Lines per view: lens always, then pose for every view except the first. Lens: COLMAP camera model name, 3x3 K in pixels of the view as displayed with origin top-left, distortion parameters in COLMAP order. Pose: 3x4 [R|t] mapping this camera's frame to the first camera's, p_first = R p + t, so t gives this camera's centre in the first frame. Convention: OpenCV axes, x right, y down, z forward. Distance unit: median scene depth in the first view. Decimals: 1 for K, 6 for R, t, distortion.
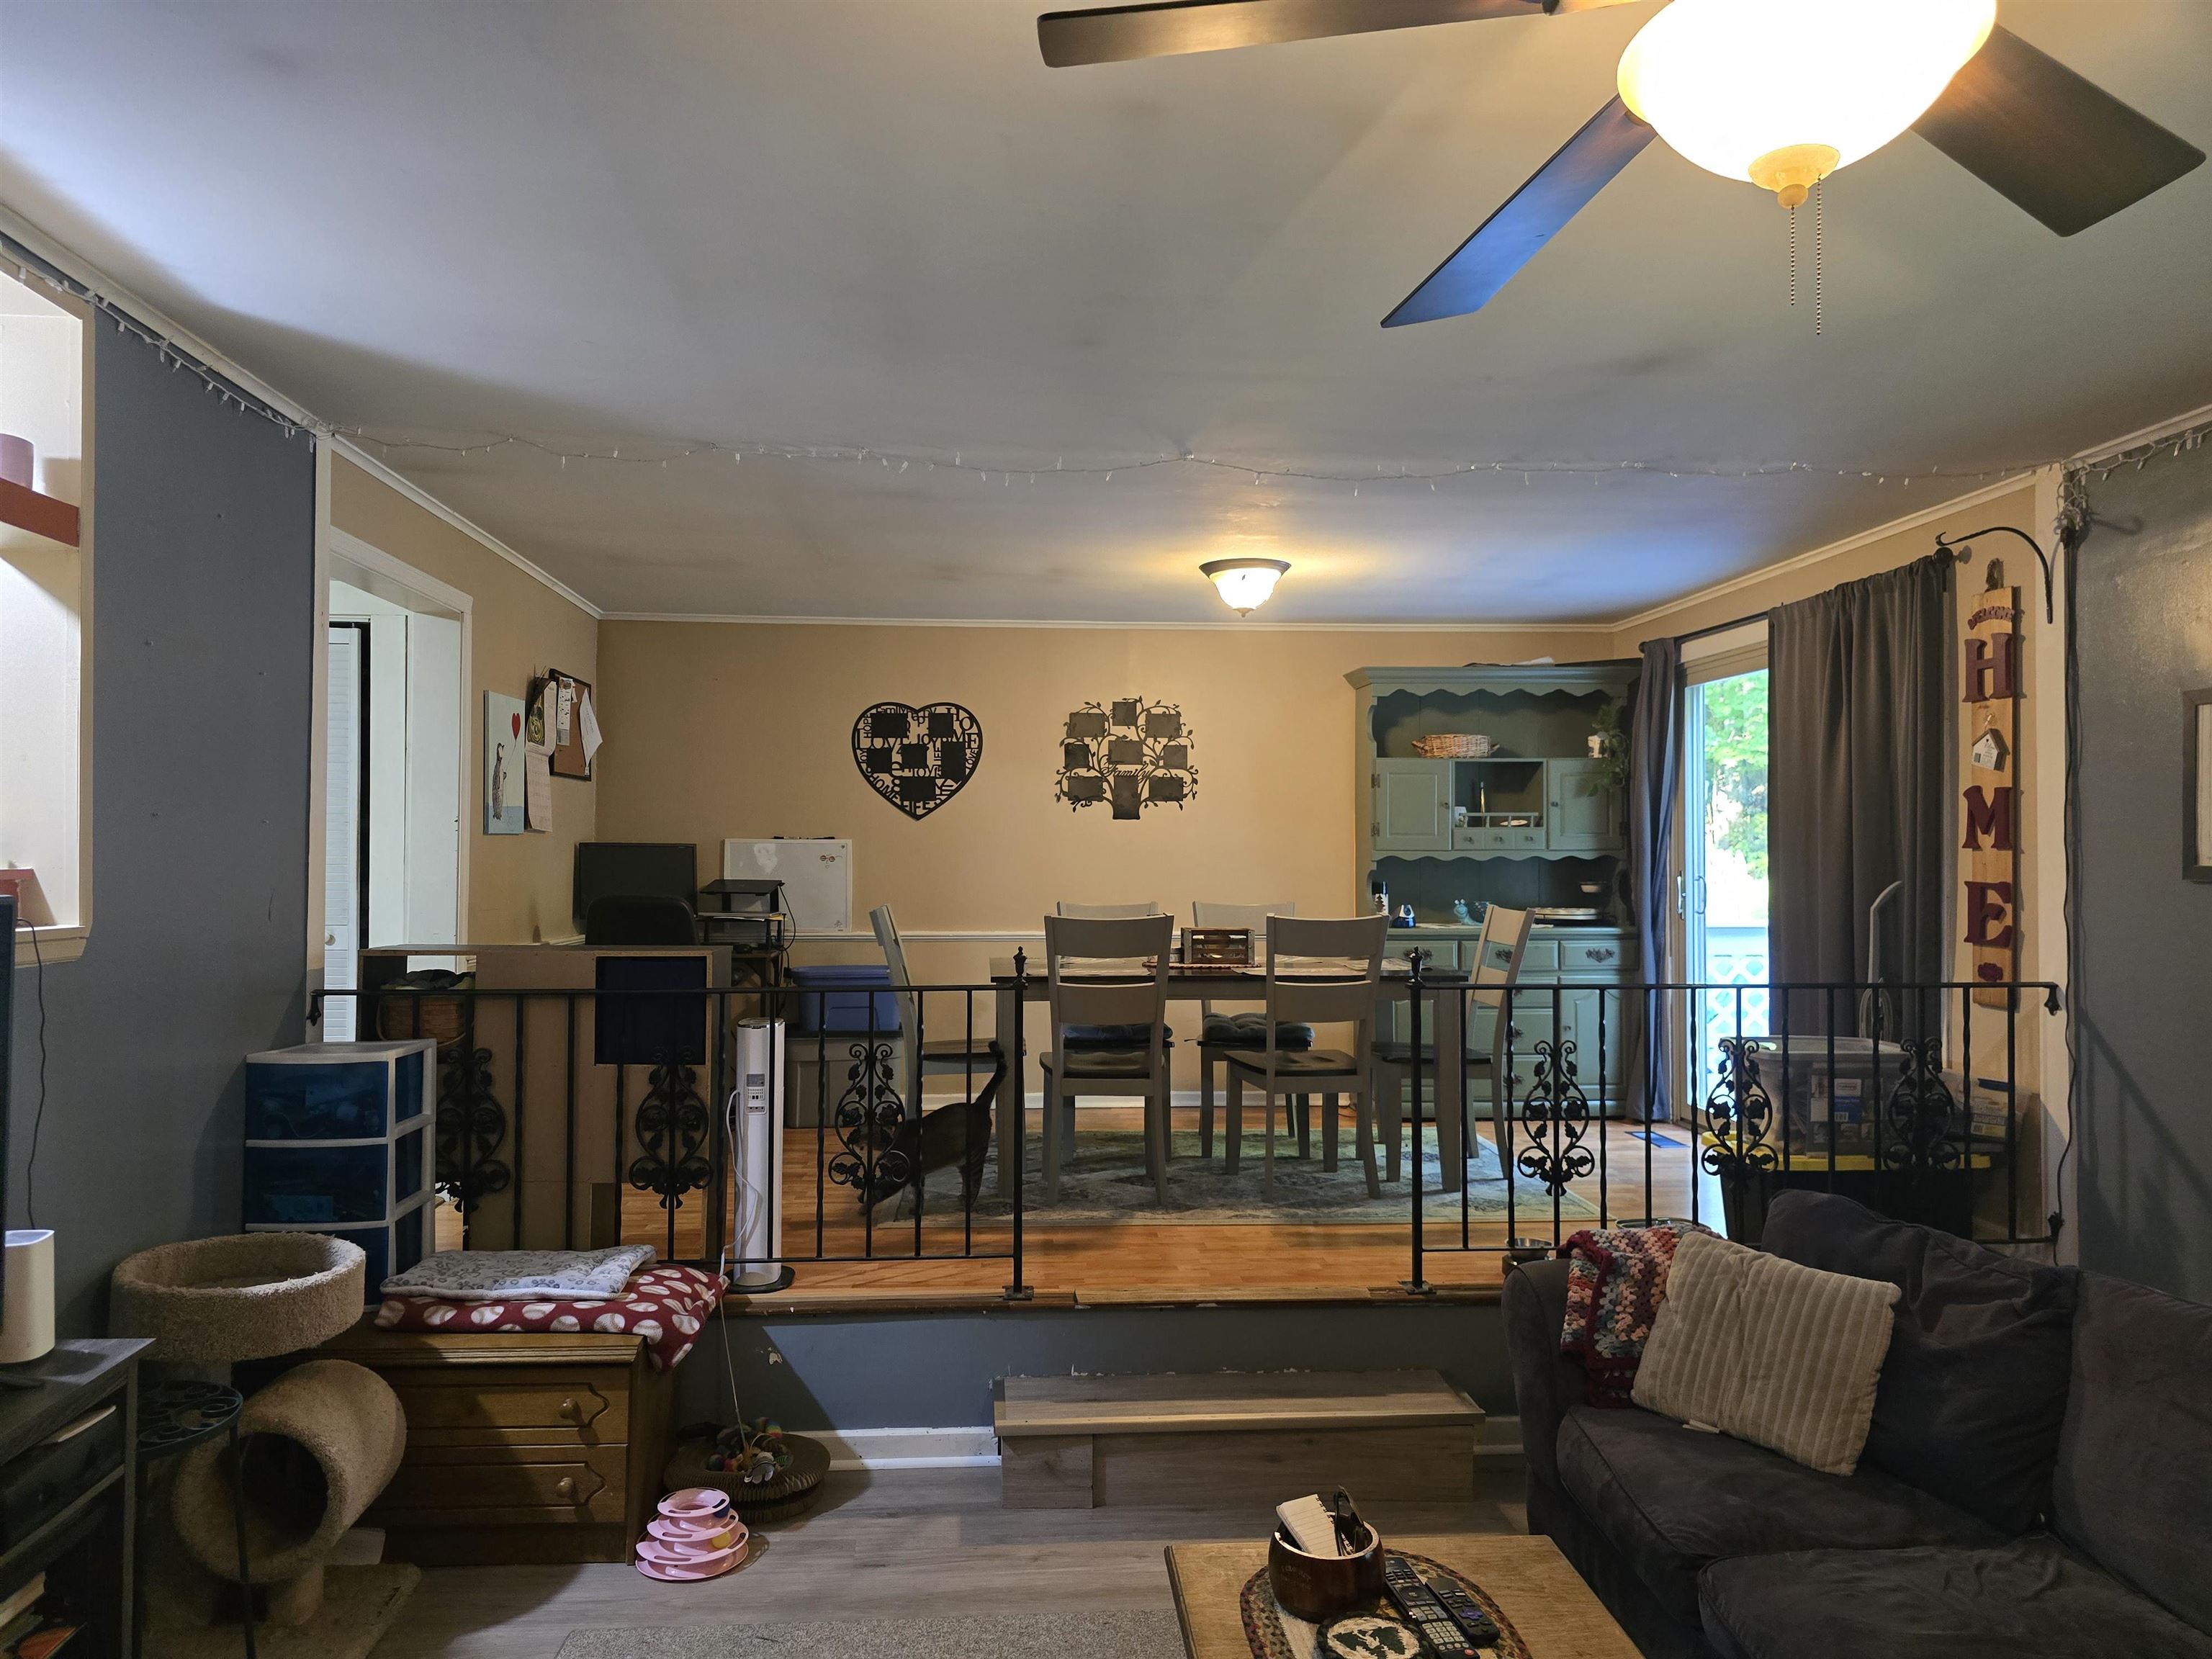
lens RADIAL K [[1507.5, 0, 1099.6], [0, 1507.5, 840.7], [0, 0, 1]] dist [0.084873, -0.087041]
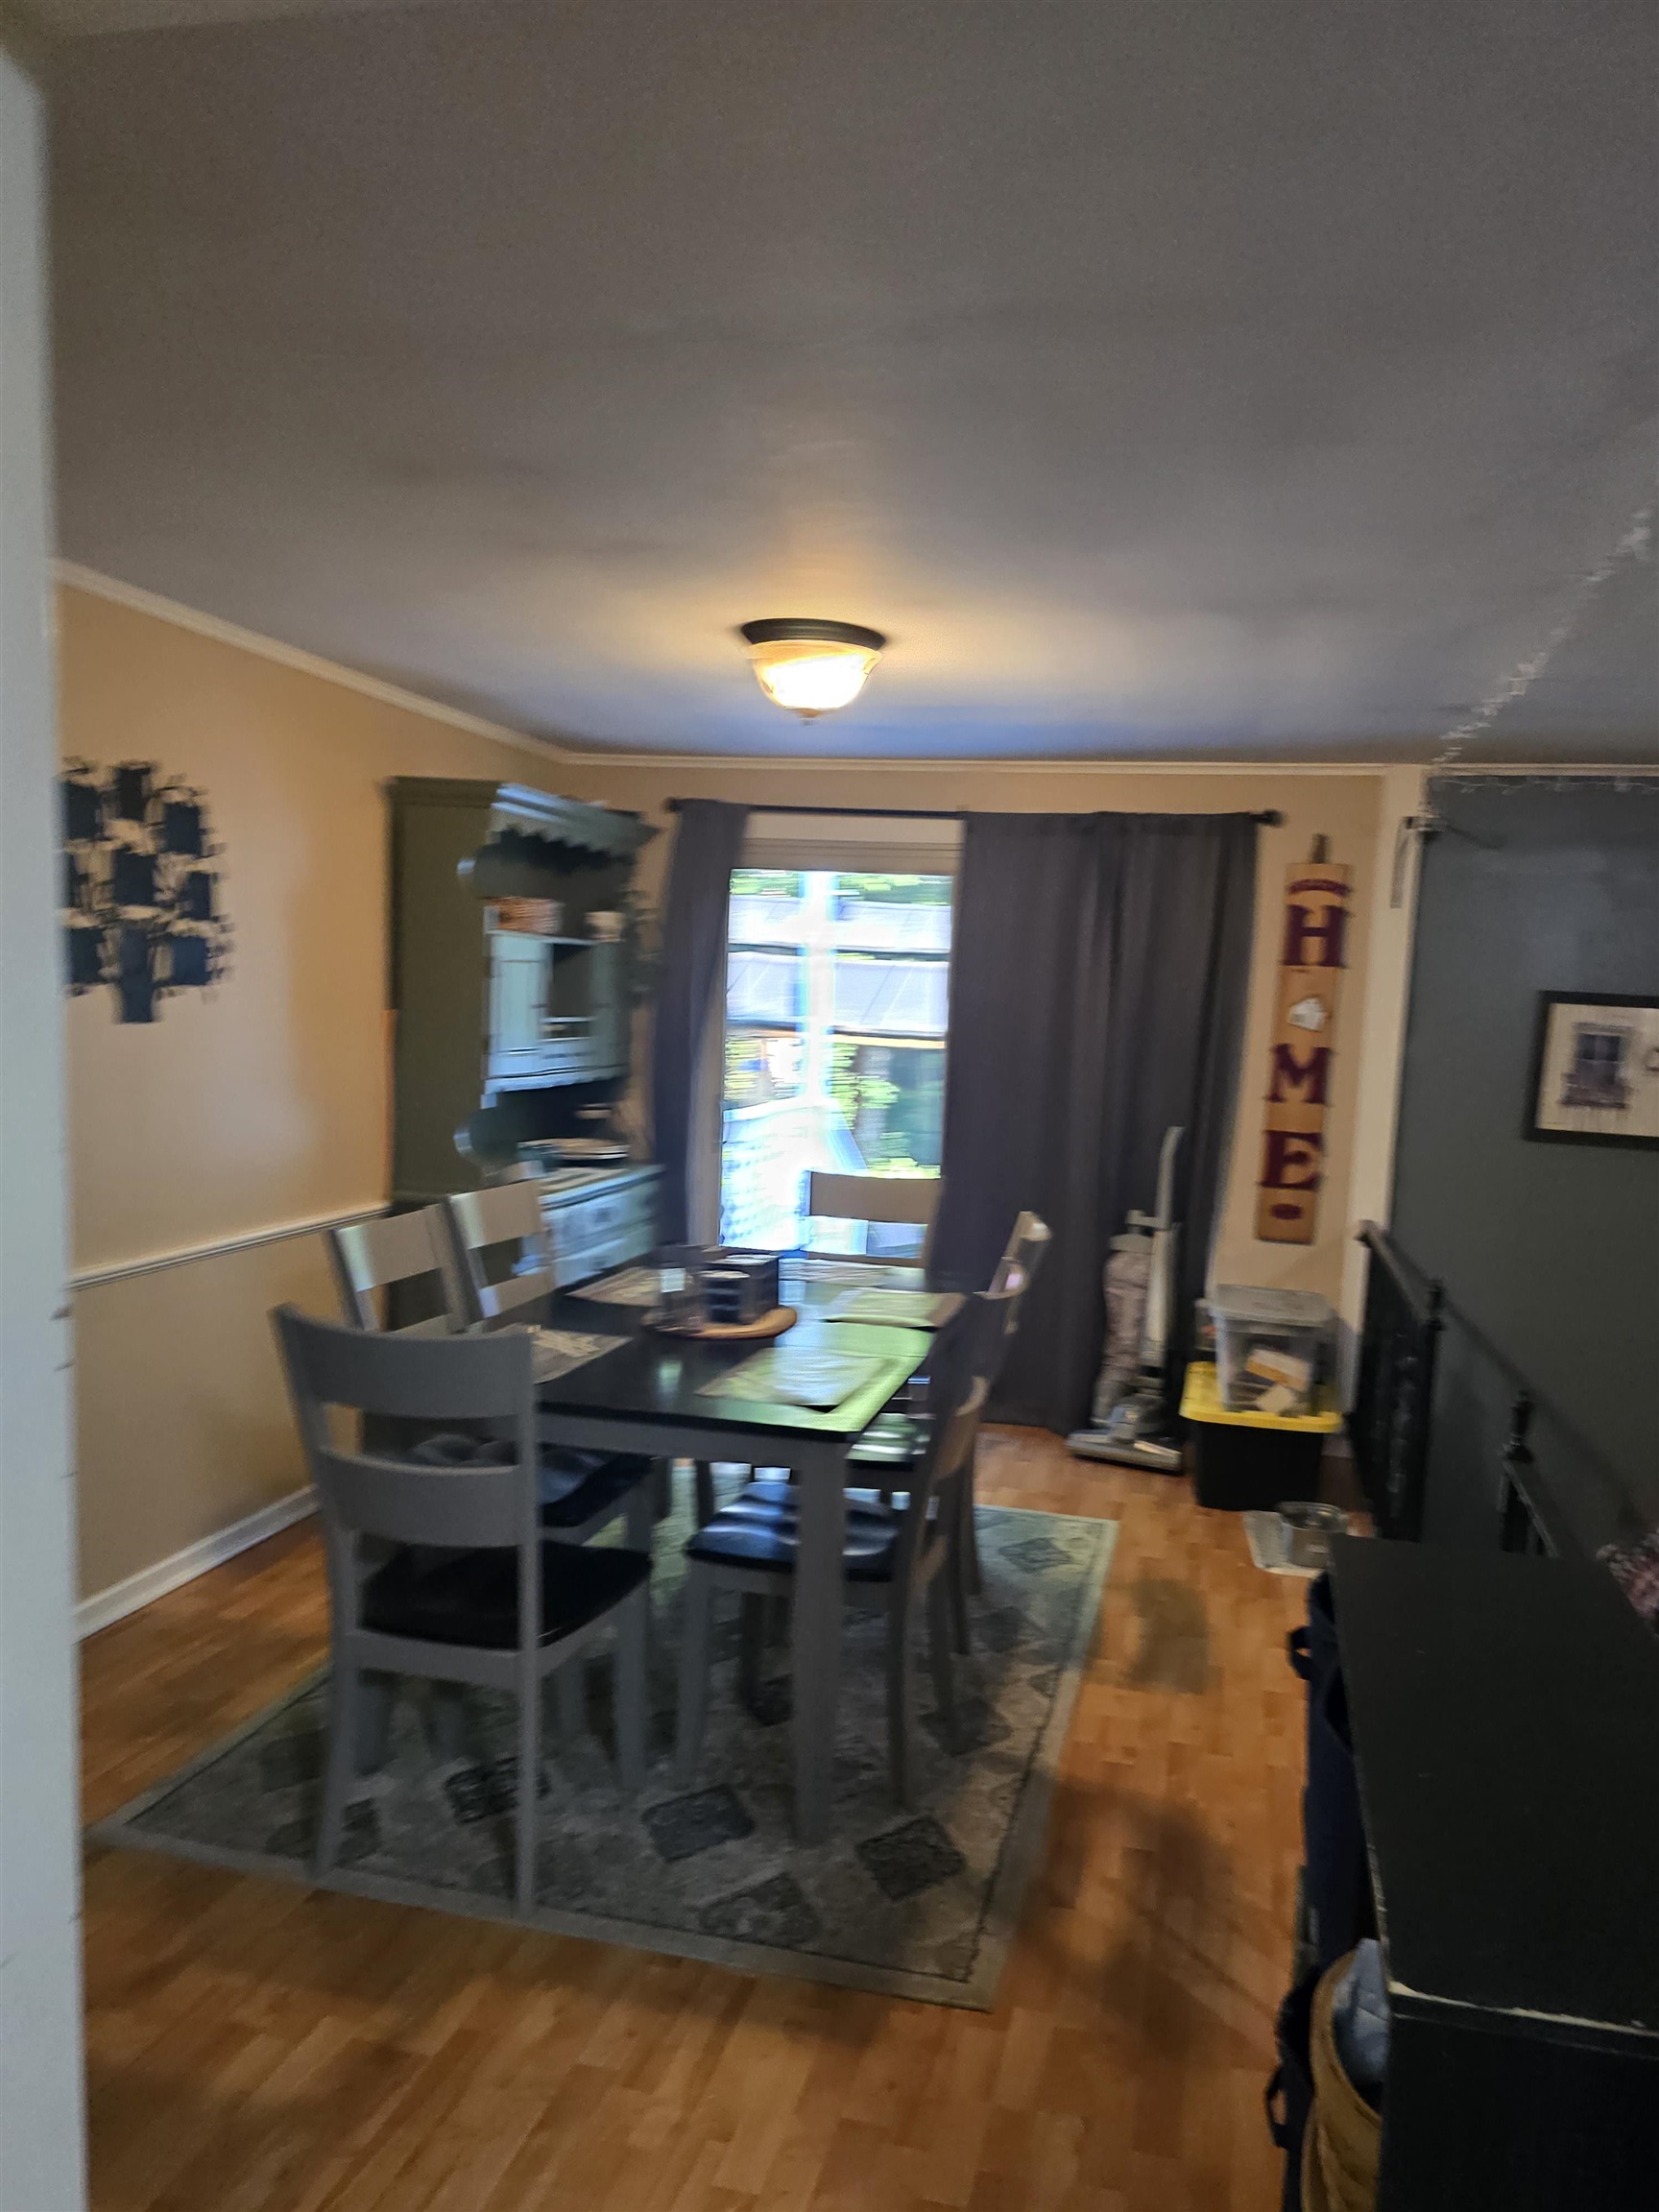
lens RADIAL K [[1507.5, 0, 838.3], [0, 1507.5, 1107.1], [0, 0, 1]] dist [0.084873, -0.087041]
pose [[0.333639, -0.059554, 0.940818, -0.609512], [-0.059294, 0.994701, 0.083992, -0.068991], [-0.940834, -0.083808, 0.328340, 1.059329]]
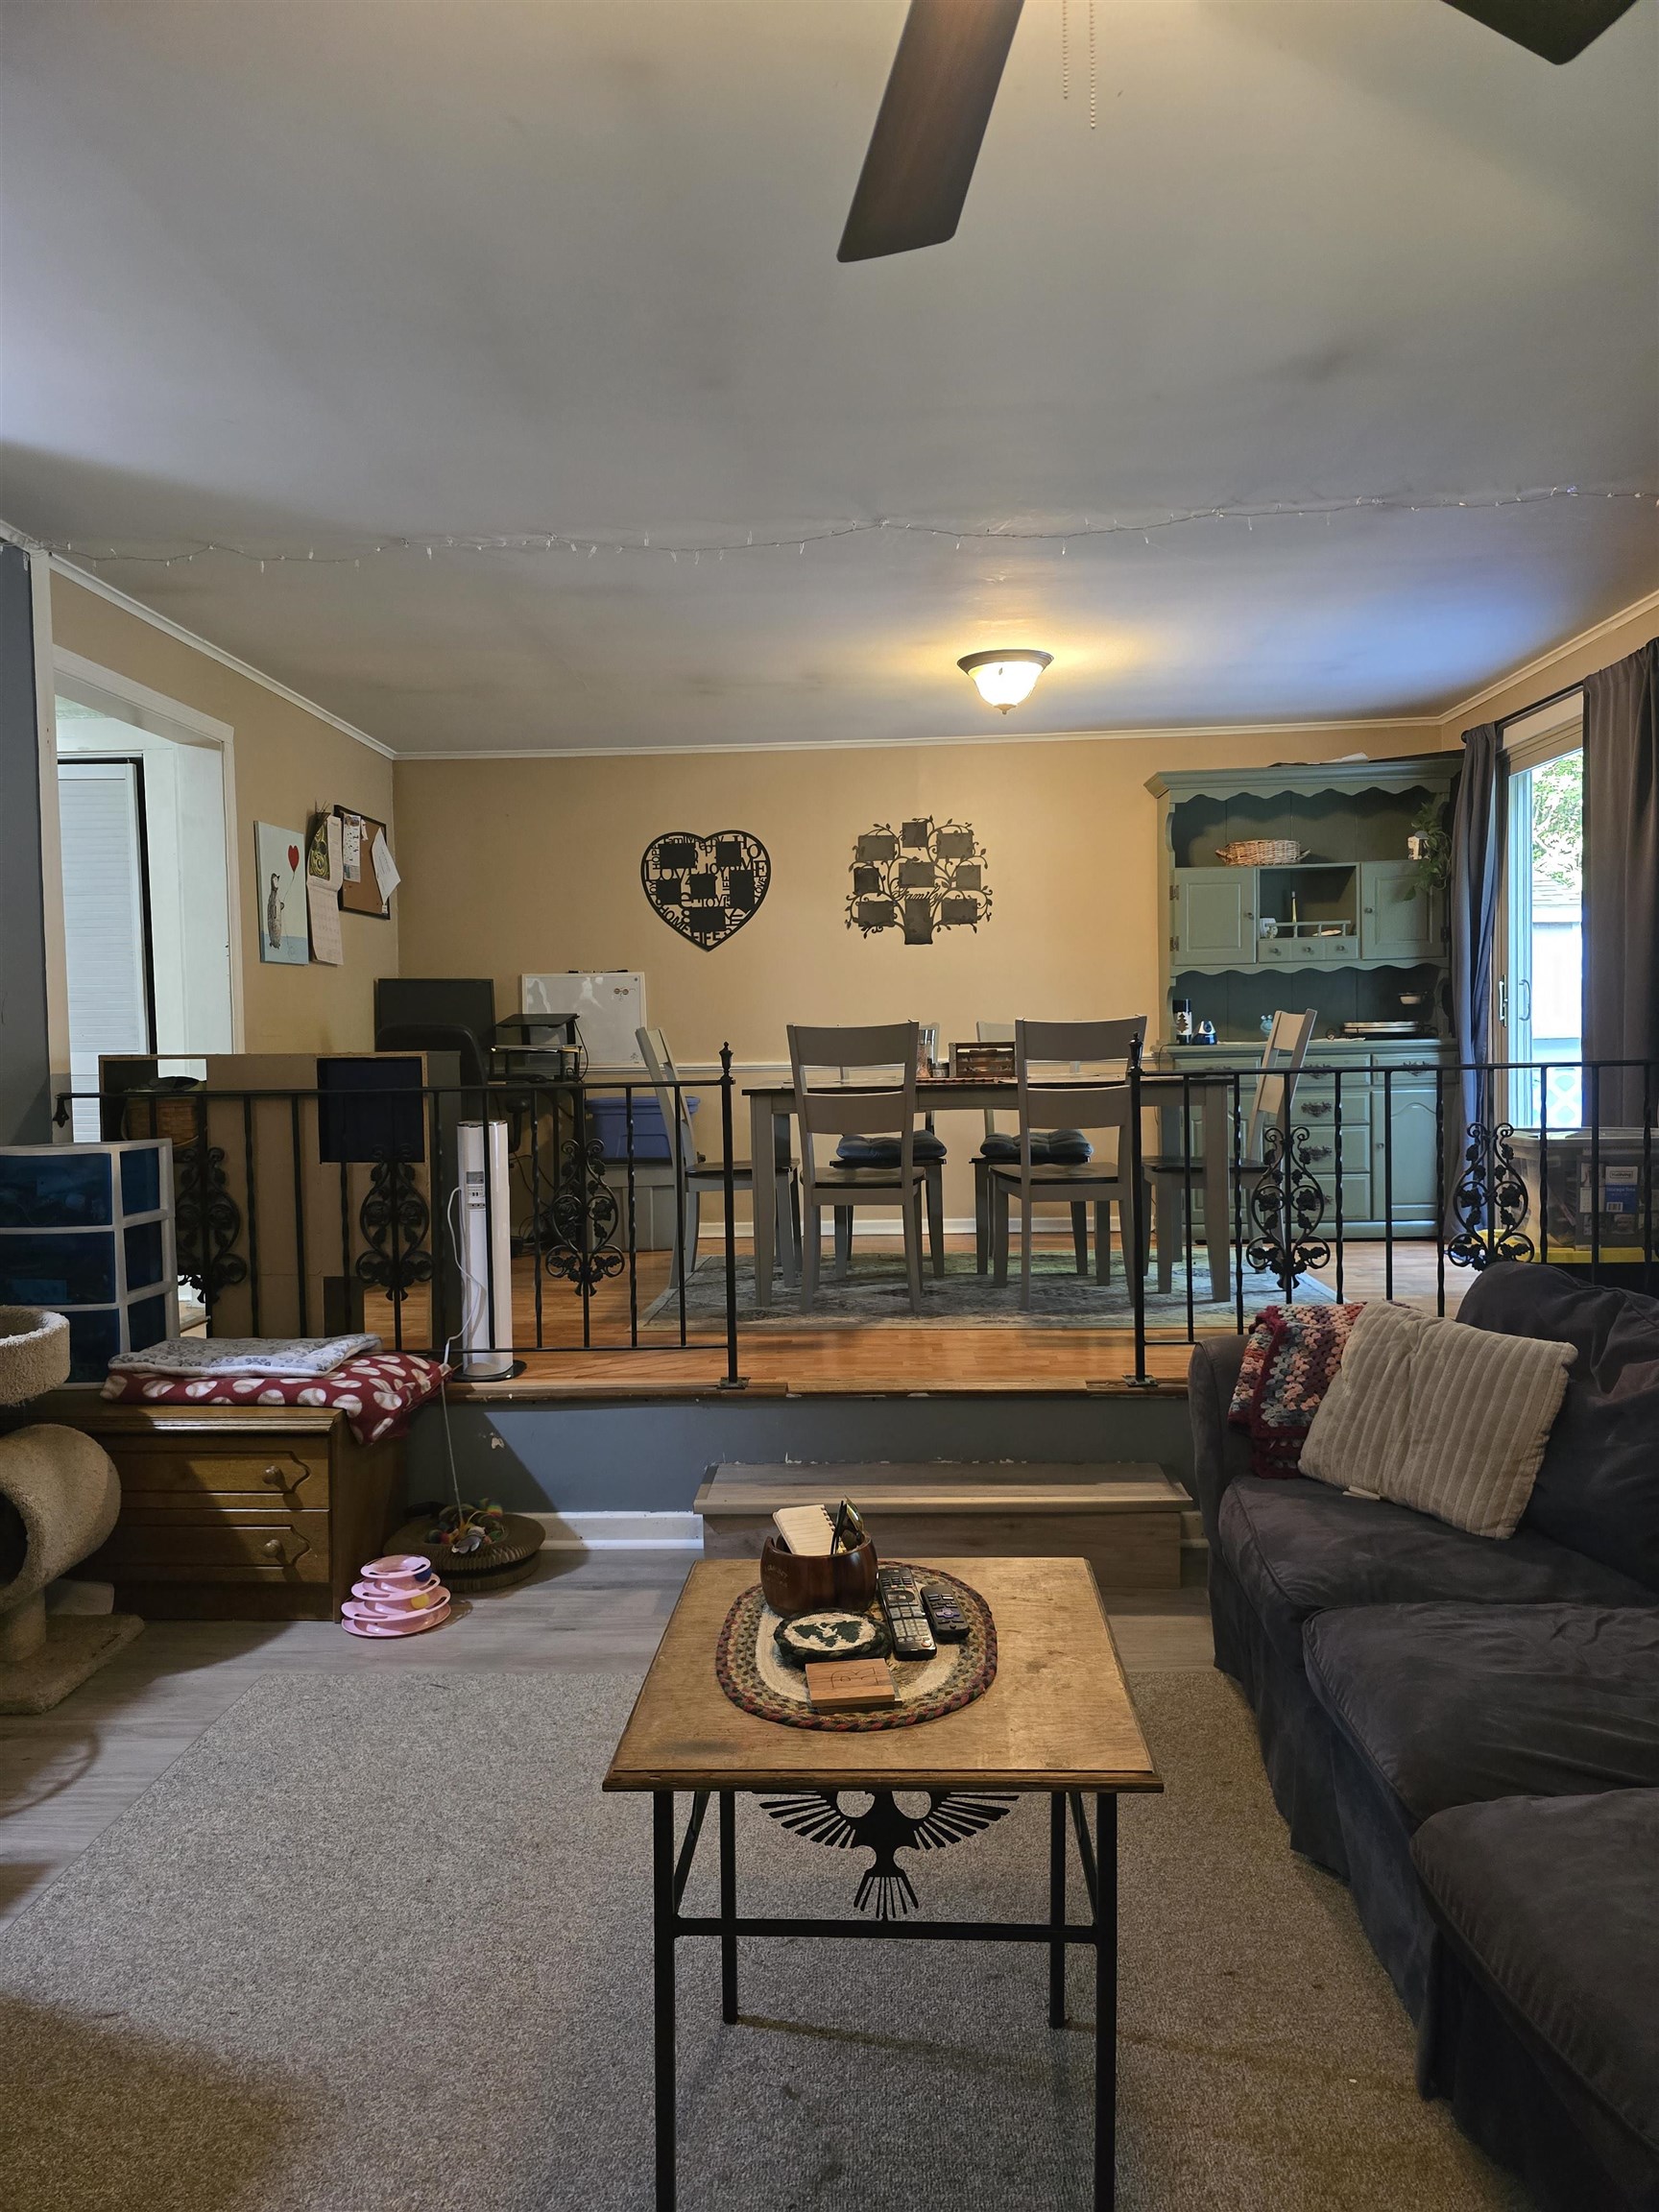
lens RADIAL K [[1507.5, 0, 838.3], [0, 1507.5, 1107.1], [0, 0, 1]] dist [0.084873, -0.087041]
pose [[0.992207, -0.018439, -0.123229, 0.142626], [0.025418, 0.998146, 0.055302, 0.060780], [0.121981, -0.058003, 0.990836, 0.024376]]
